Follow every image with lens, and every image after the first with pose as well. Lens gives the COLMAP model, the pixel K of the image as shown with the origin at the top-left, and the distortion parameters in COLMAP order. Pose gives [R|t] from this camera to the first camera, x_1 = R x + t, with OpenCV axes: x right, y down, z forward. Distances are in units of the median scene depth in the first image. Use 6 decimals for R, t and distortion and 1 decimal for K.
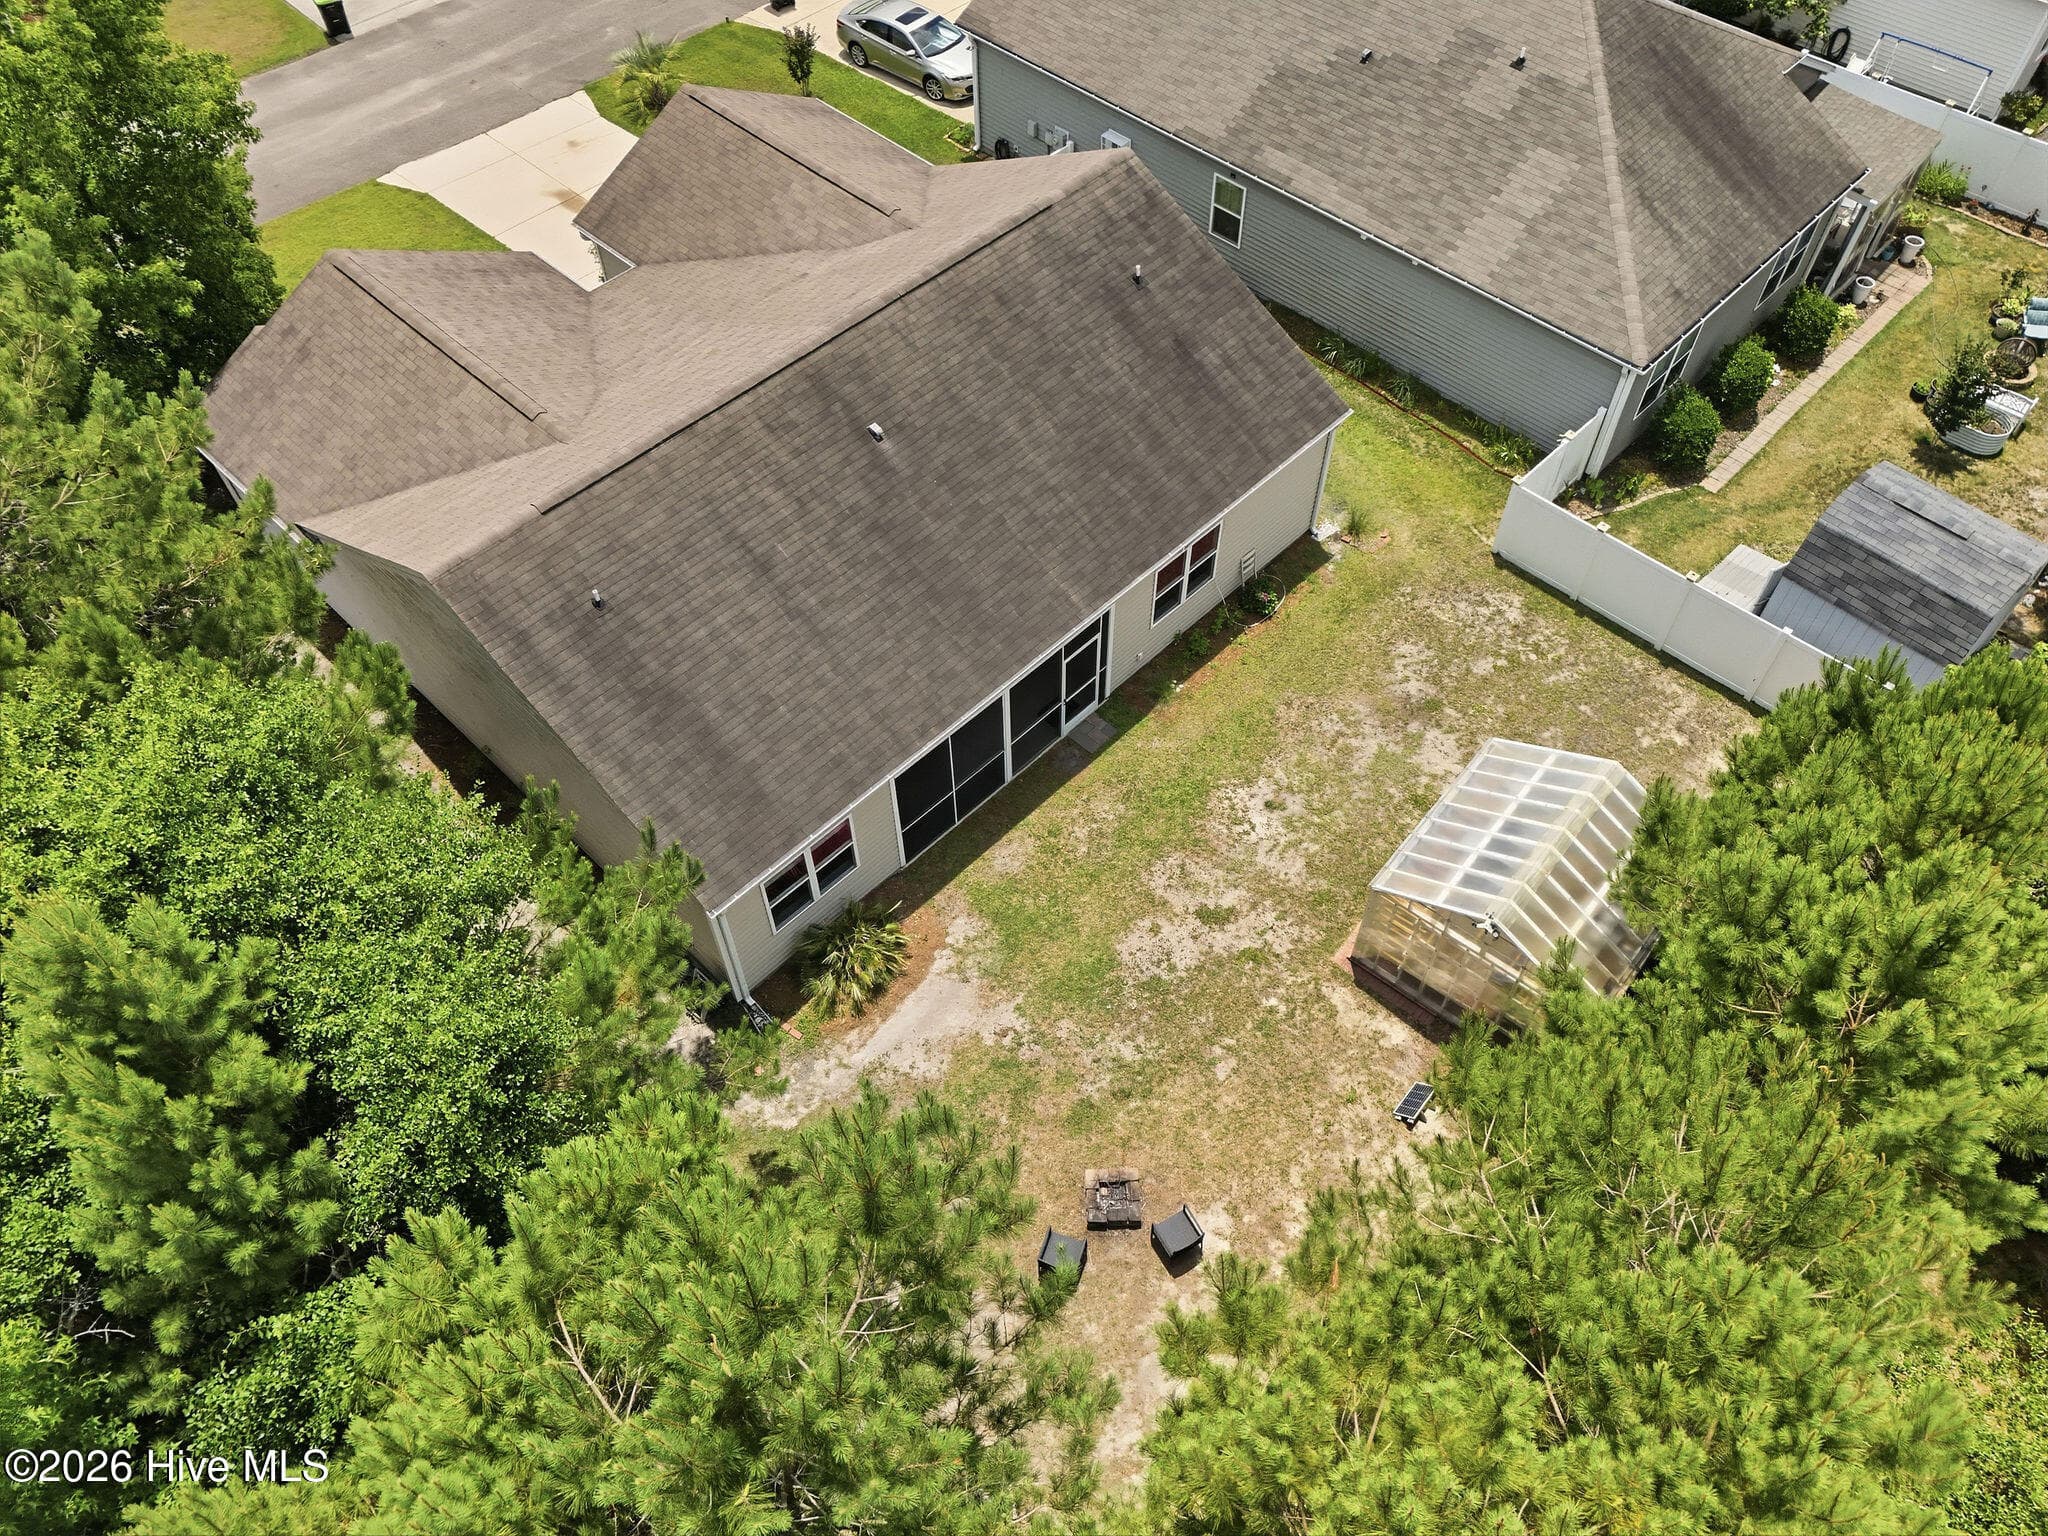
lens RADIAL K [[1503.4, 0, 1030.0], [0, 1503.4, 771.5], [0, 0, 1]] dist [0.060703, -0.039017]
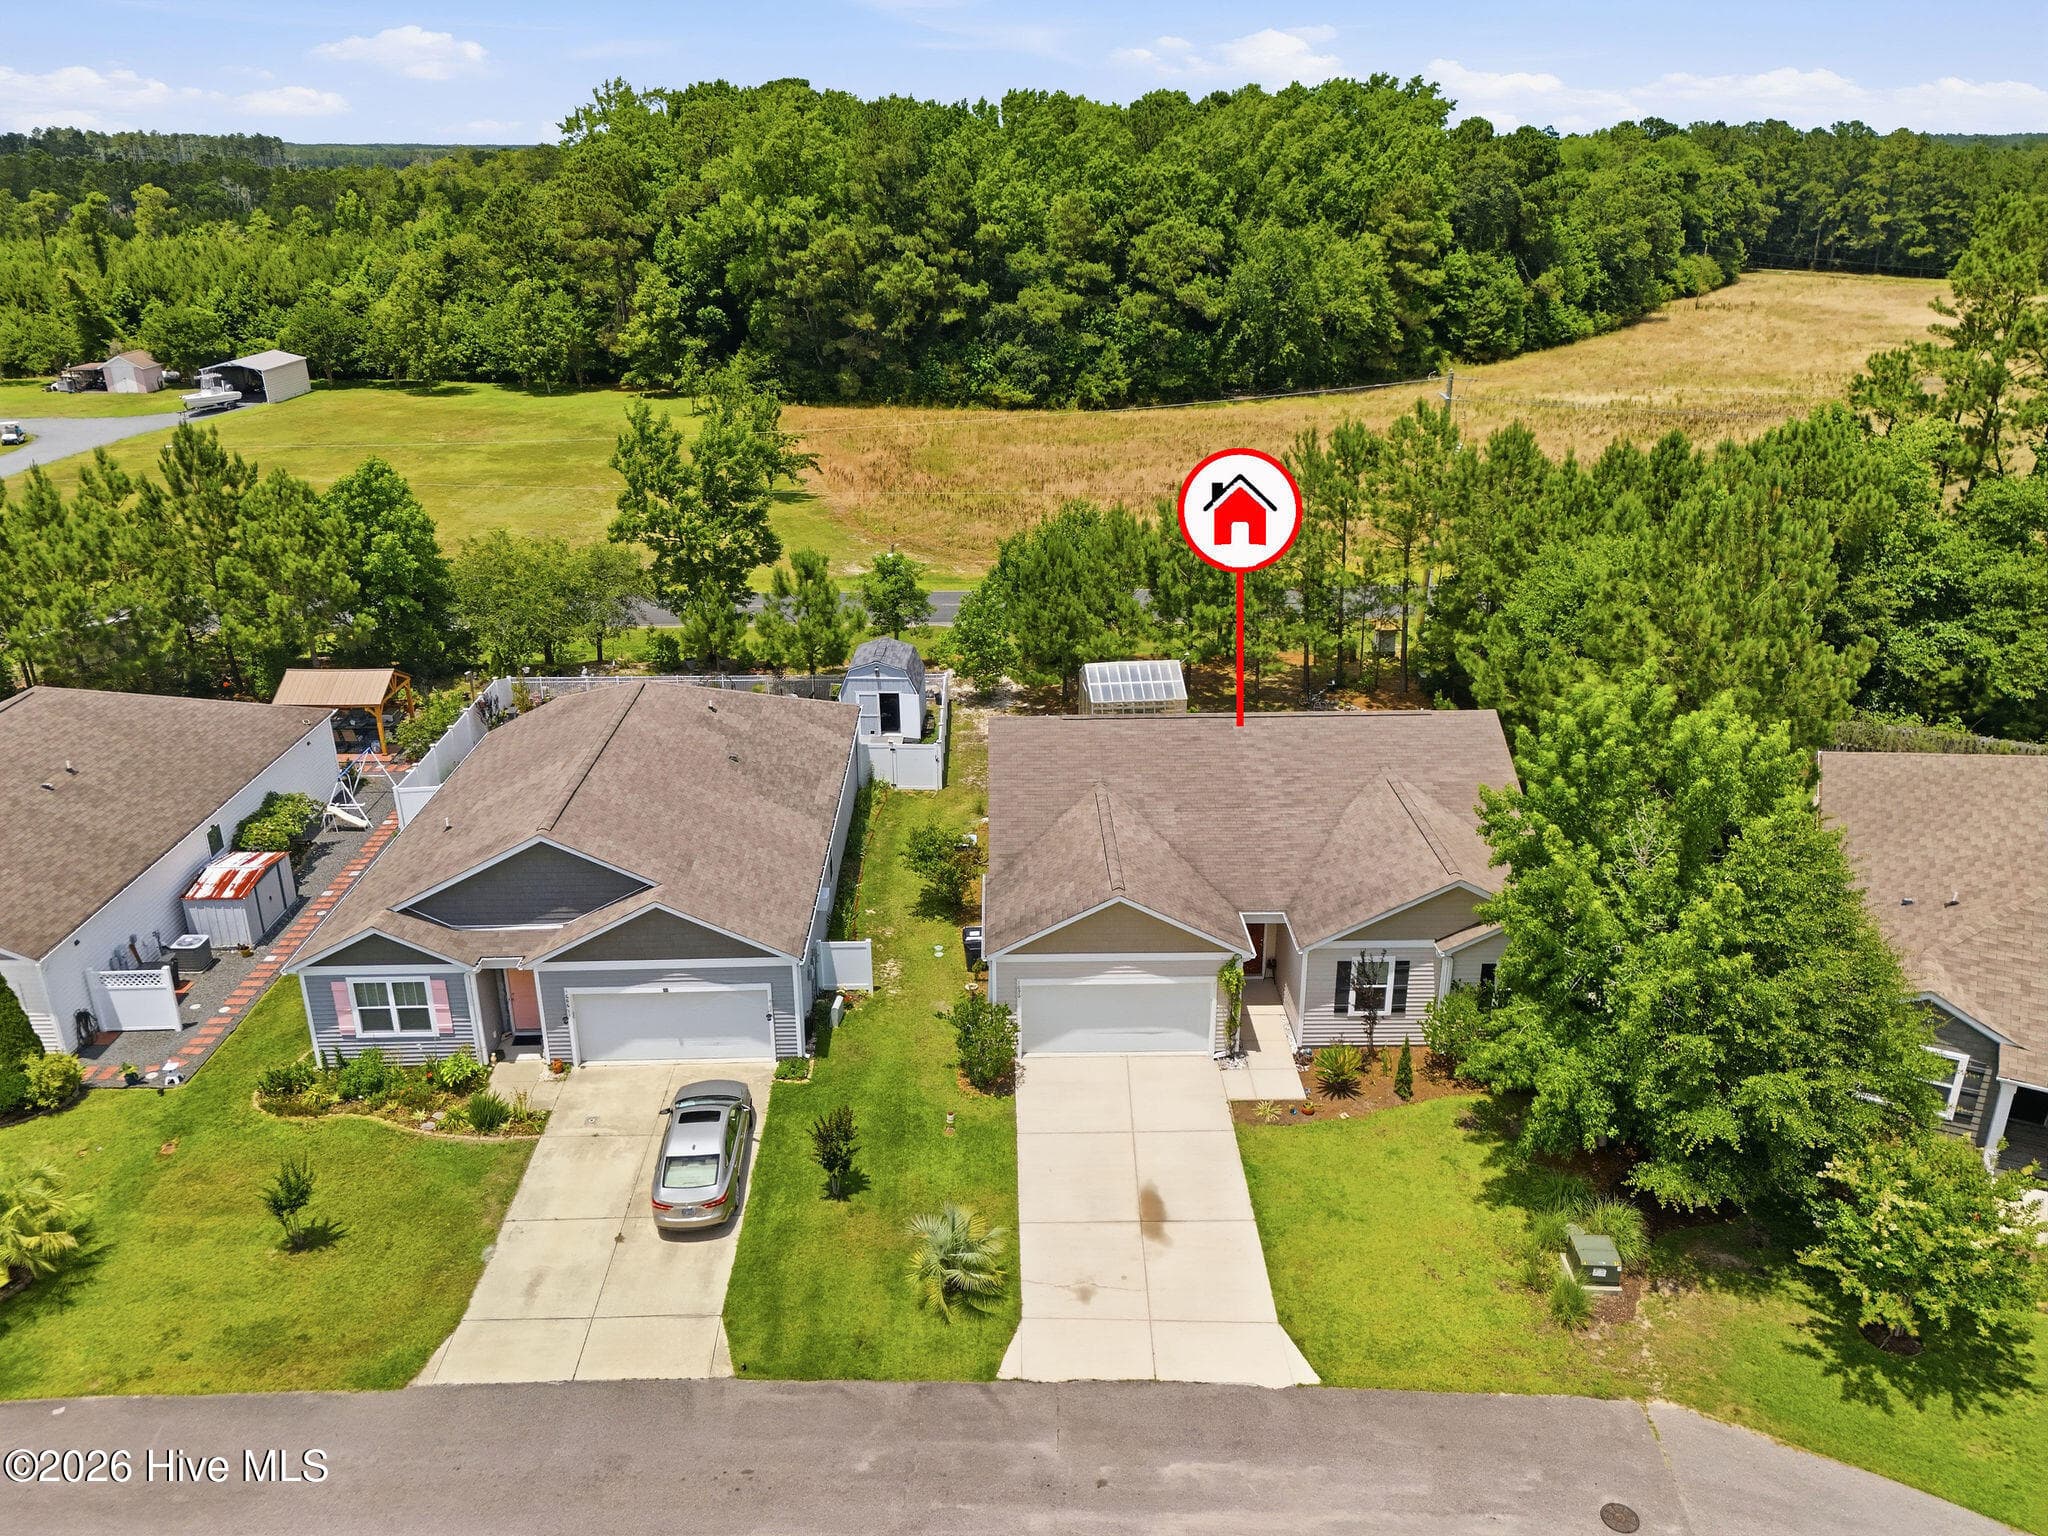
lens RADIAL K [[1503.4, 0, 1030.0], [0, 1503.4, 771.5], [0, 0, 1]] dist [0.060703, -0.039017]
pose [[-0.714166, -0.252424, 0.652878, -1.004439], [0.567550, 0.337106, 0.751164, -1.541005], [-0.409700, 0.906996, -0.097486, 1.165849]]
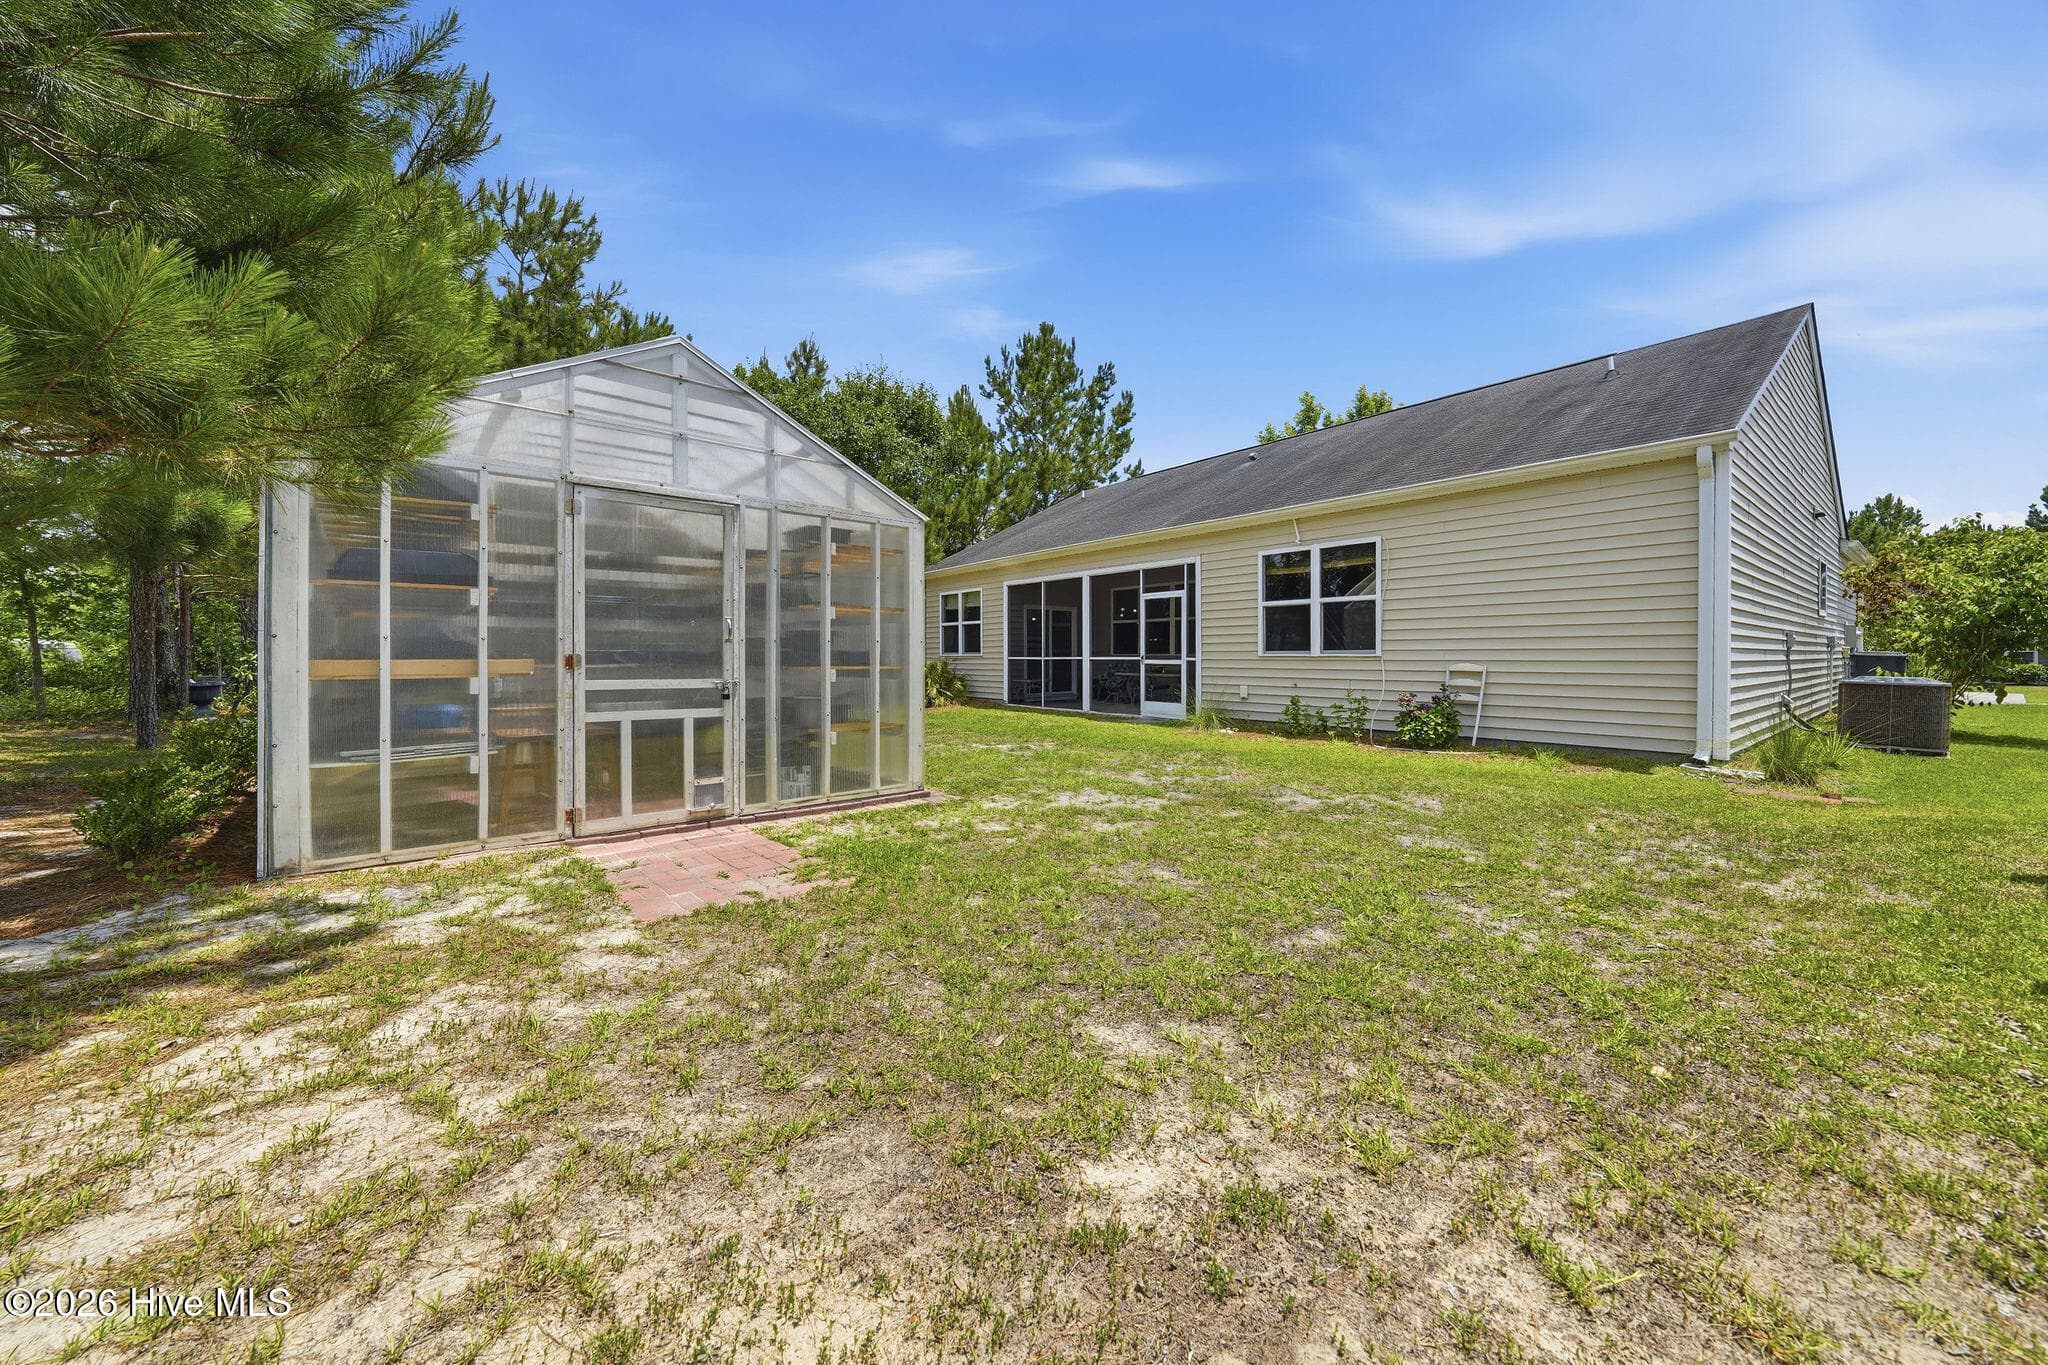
lens RADIAL K [[741.4, 0, 1039.7], [0, 741.4, 663.6], [0, 0, 1]] dist [-0.030184, 0.000019]
pose [[-0.124744, 0.005629, -0.992173, 0.463483], [-0.802860, 0.586978, 0.104272, -0.038451], [0.582971, 0.809583, -0.068703, 0.929159]]
